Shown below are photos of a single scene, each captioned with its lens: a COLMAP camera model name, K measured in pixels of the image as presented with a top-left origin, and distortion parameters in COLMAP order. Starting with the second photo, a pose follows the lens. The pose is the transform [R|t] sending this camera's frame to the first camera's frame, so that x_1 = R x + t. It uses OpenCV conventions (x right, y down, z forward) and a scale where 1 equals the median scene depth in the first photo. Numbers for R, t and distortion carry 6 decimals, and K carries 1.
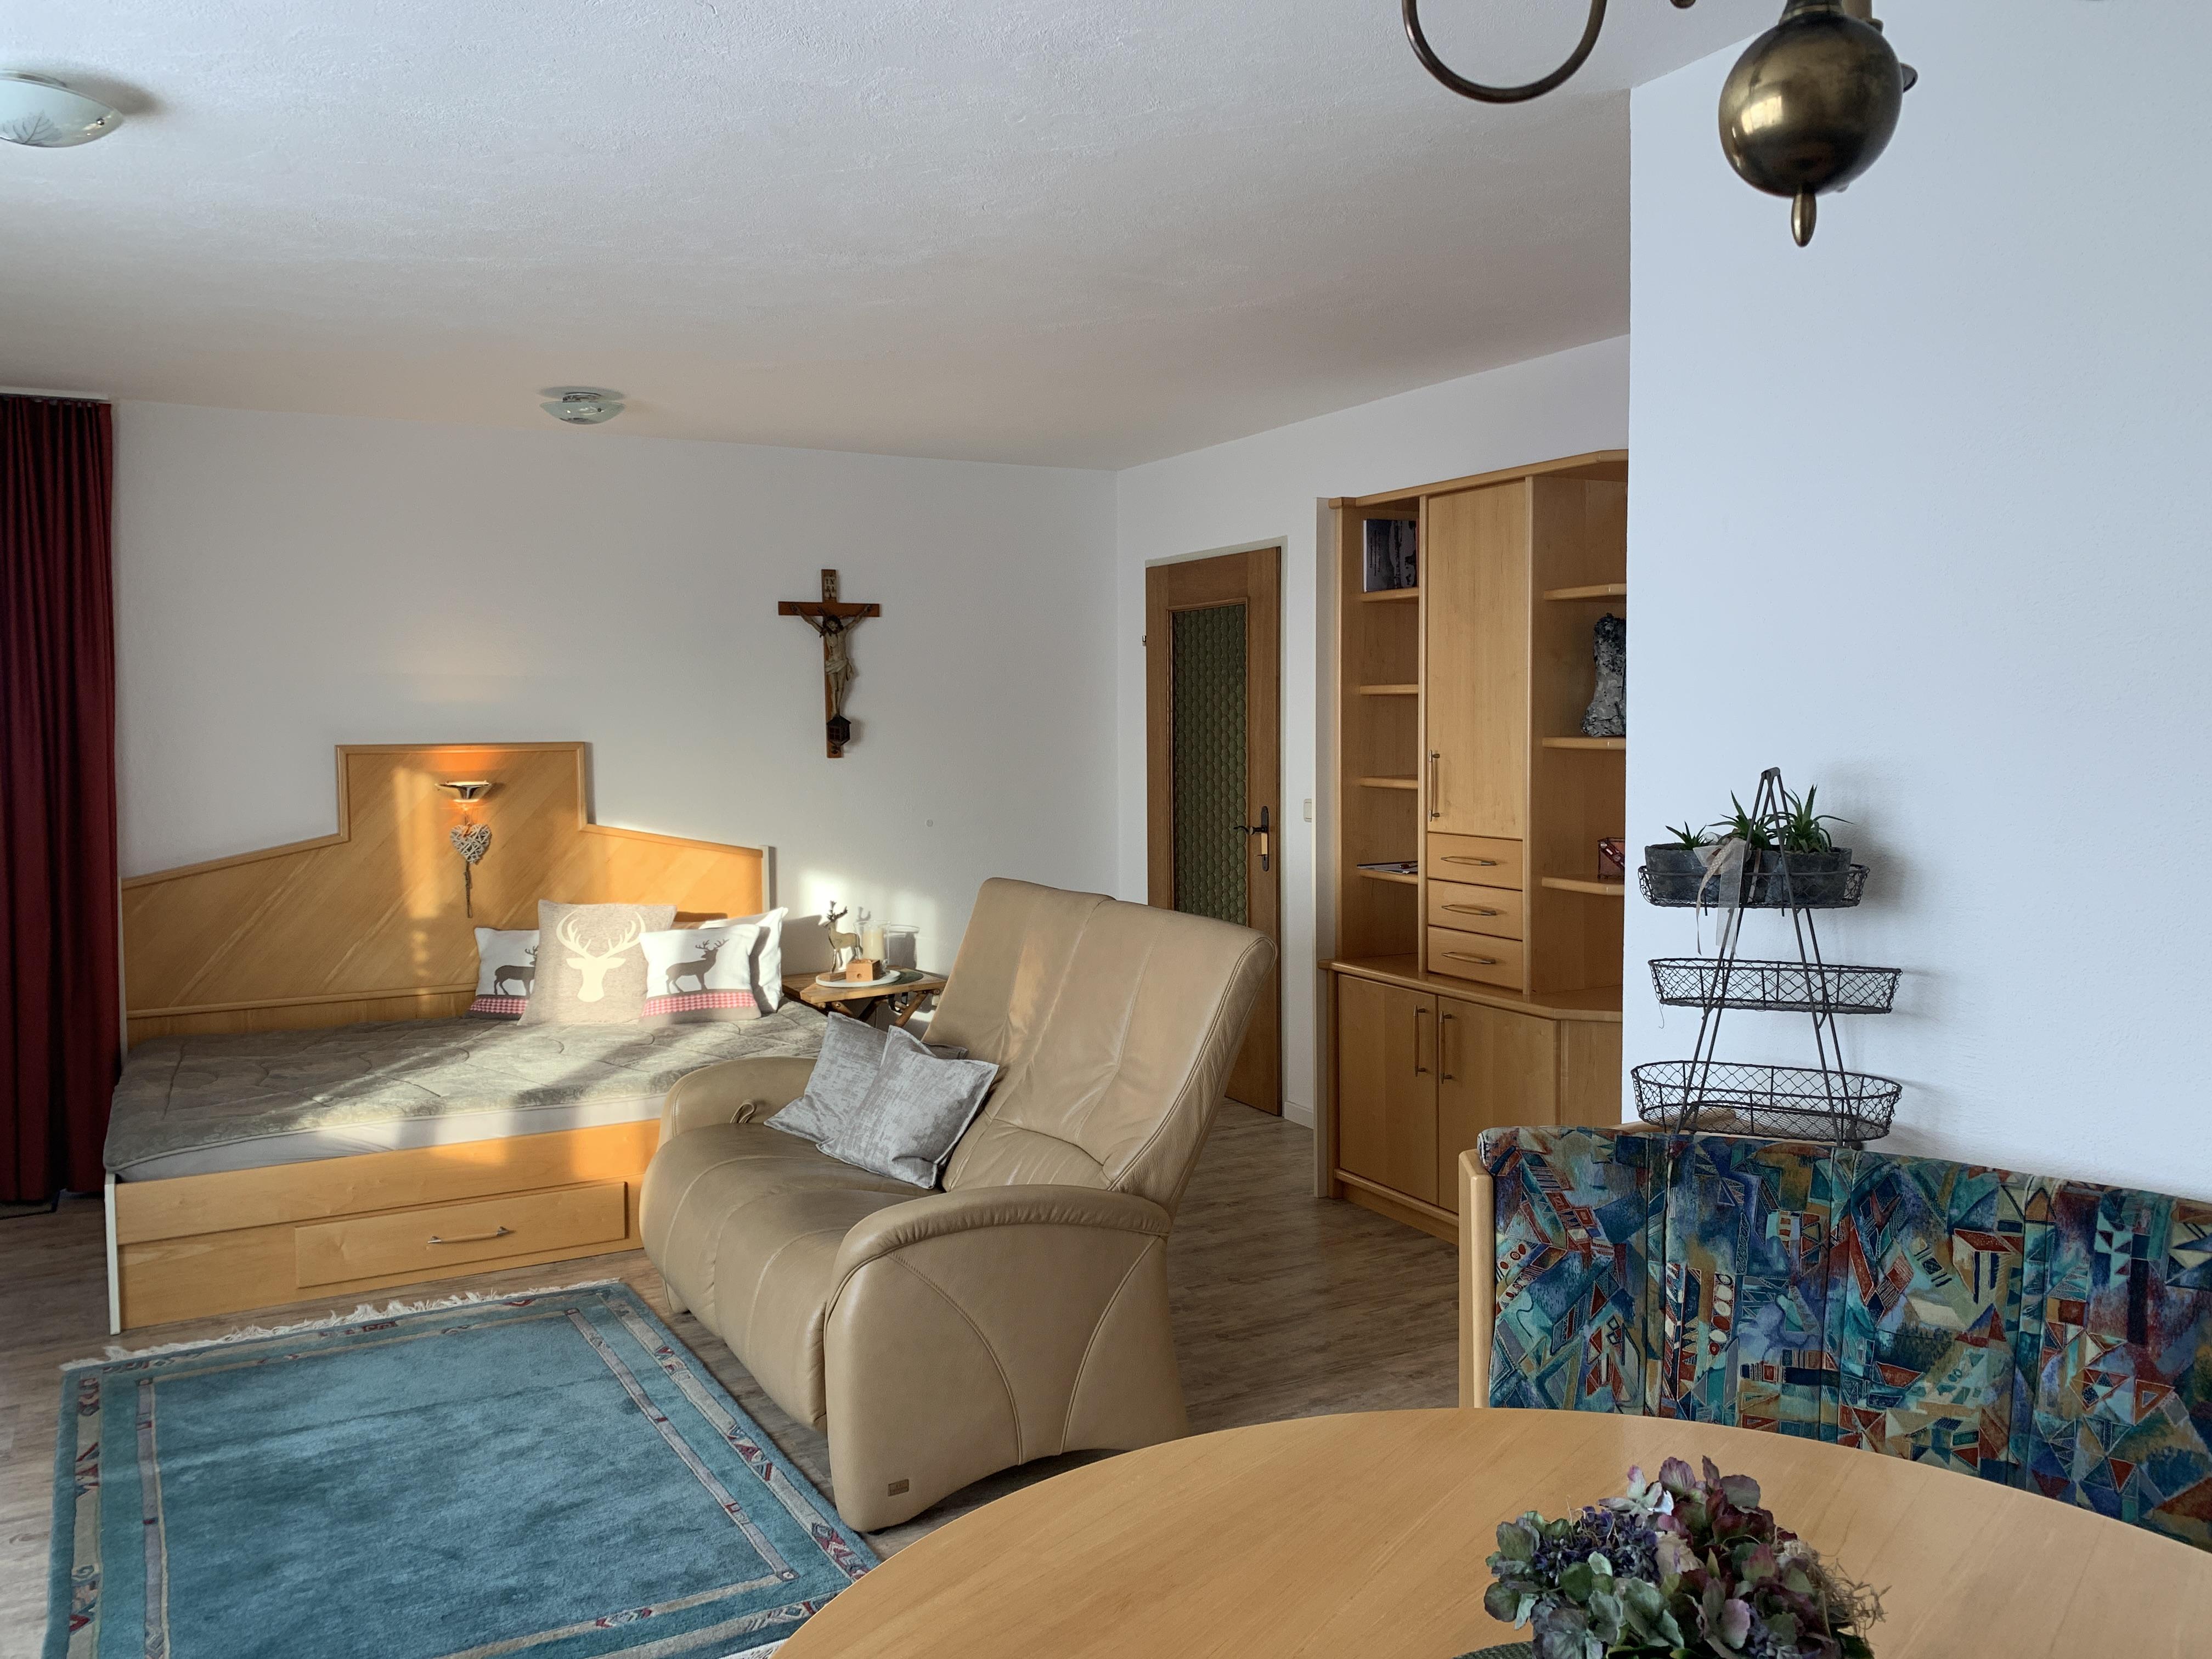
lens RADIAL K [[1705.9, 0, 1106.0], [0, 1705.9, 829.5], [0, 0, 1]] dist [0.027886, -0.007832]
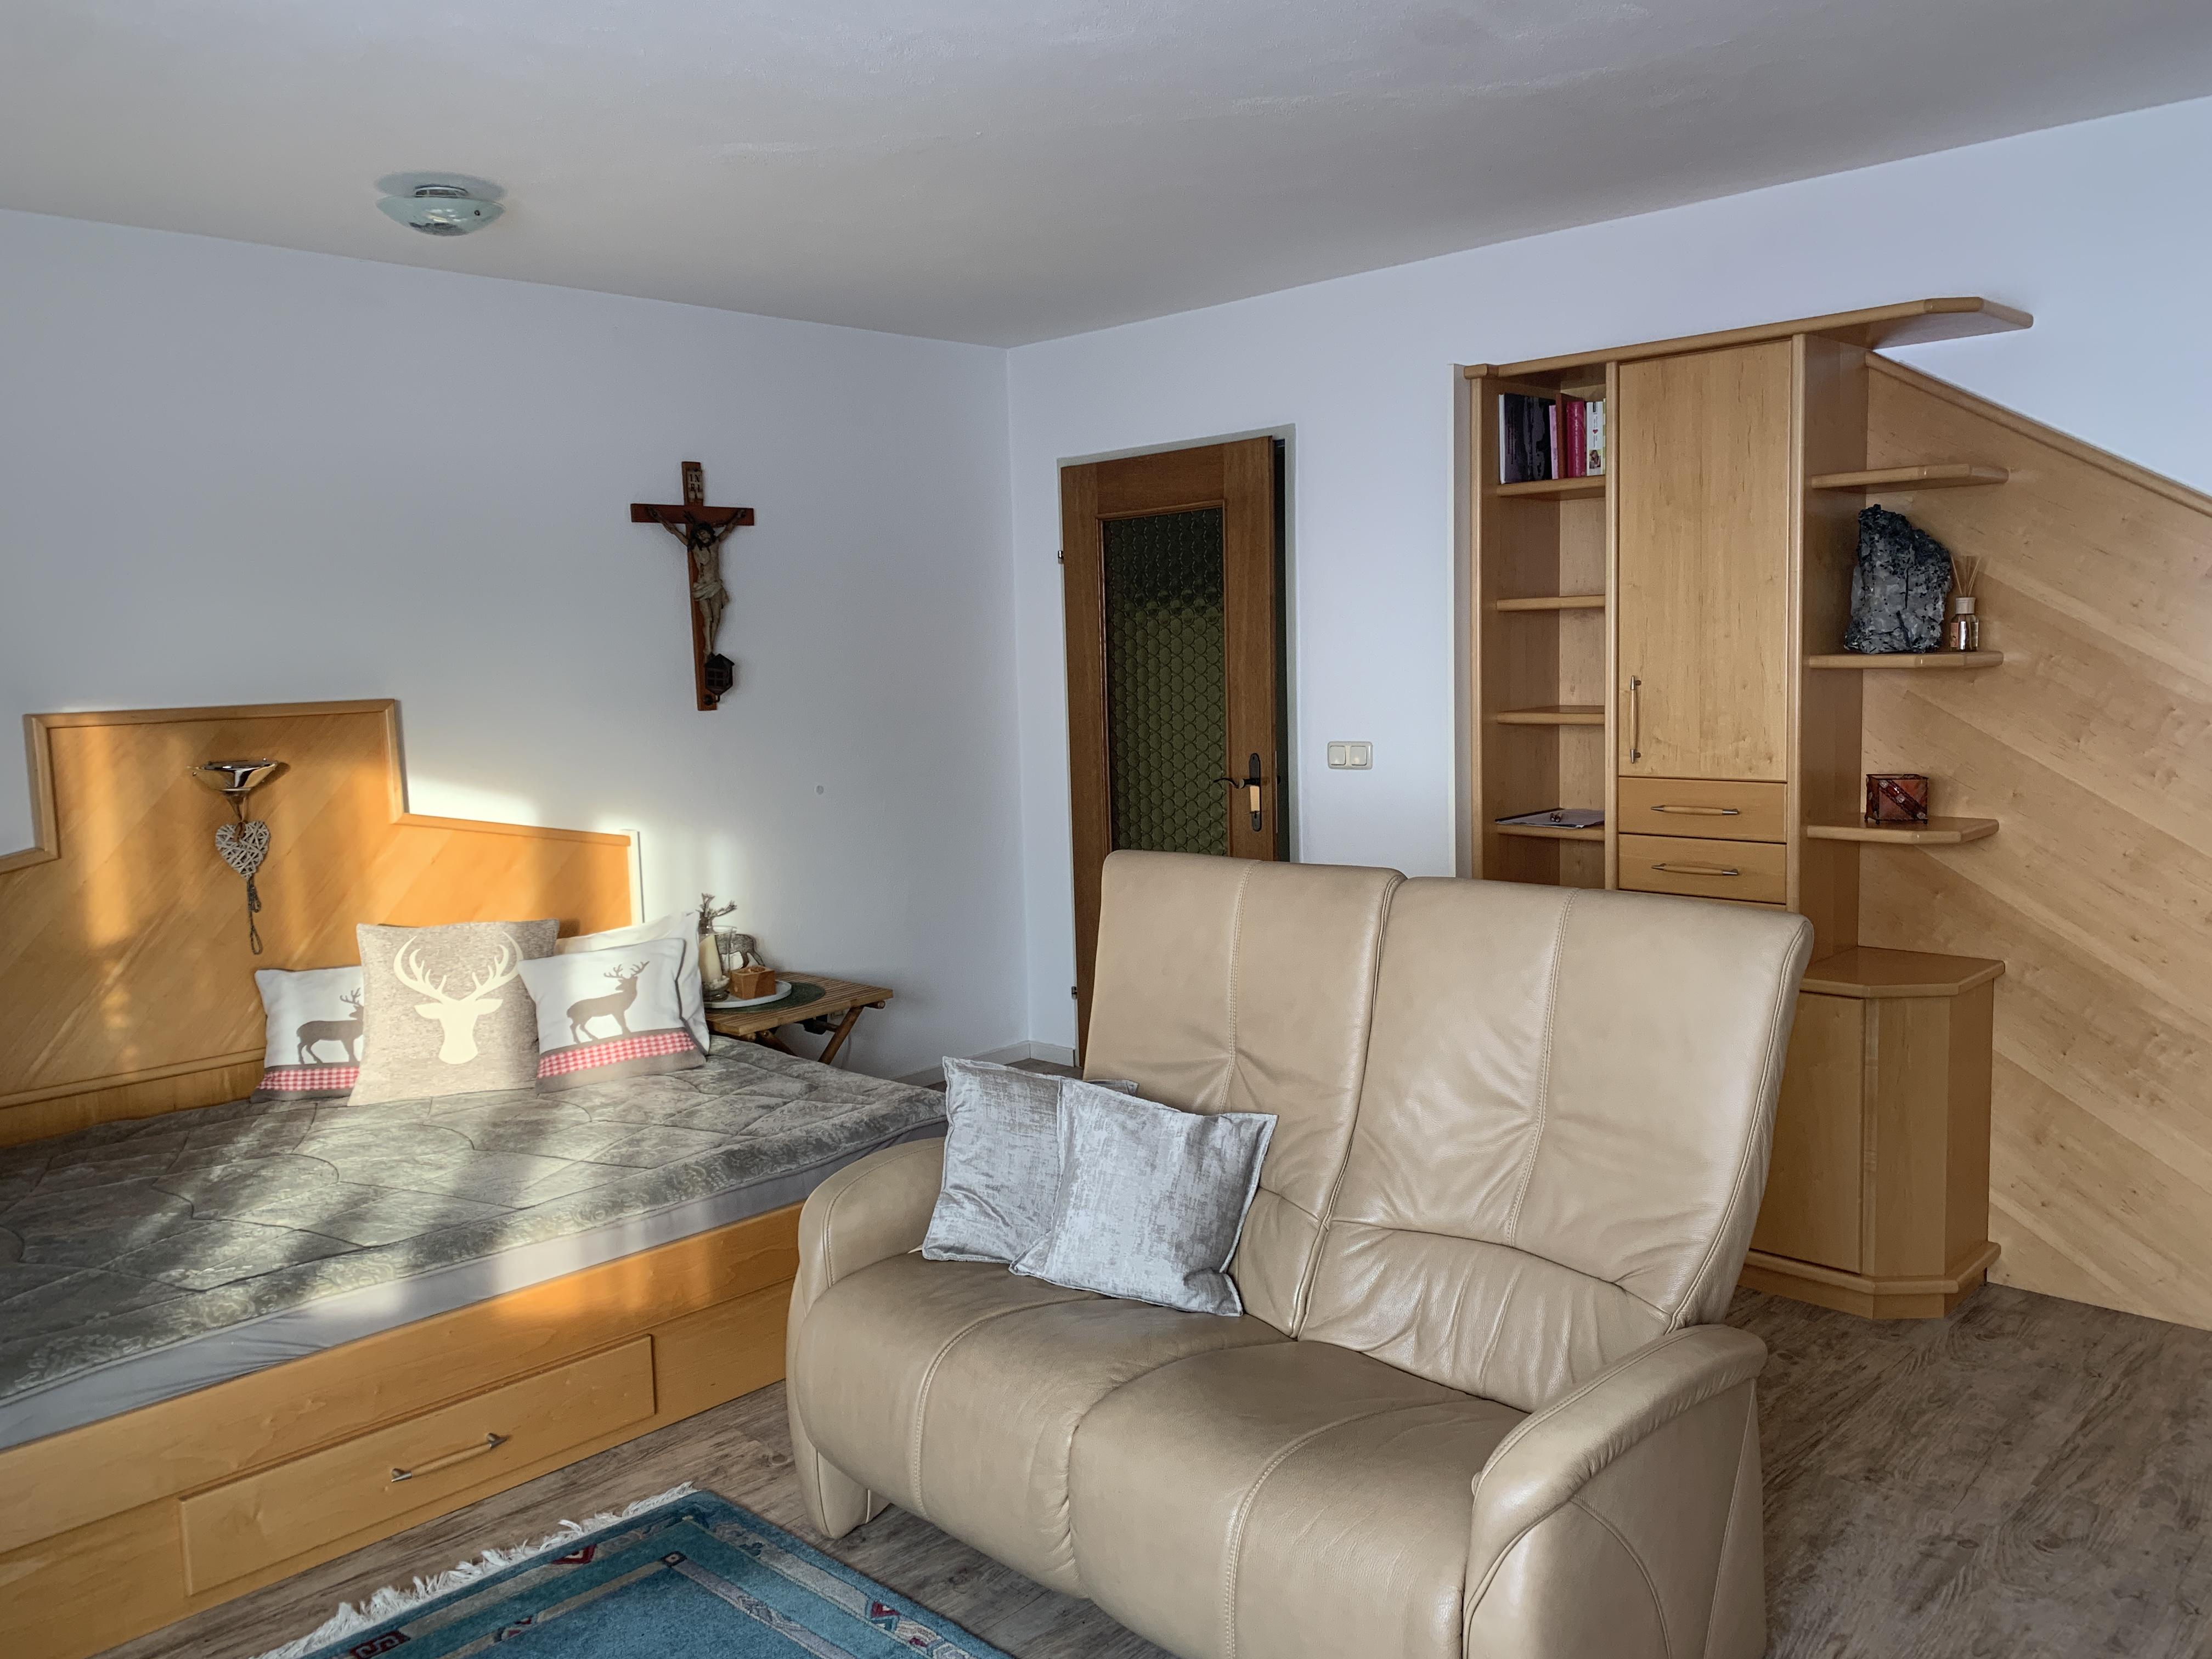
lens RADIAL K [[1705.9, 0, 1106.0], [0, 1705.9, 829.5], [0, 0, 1]] dist [0.027886, -0.007832]
pose [[0.955435, -0.051616, 0.290654, -0.472464], [0.041307, 0.998284, 0.041496, -0.028492], [-0.292297, -0.027641, 0.955928, 0.466753]]
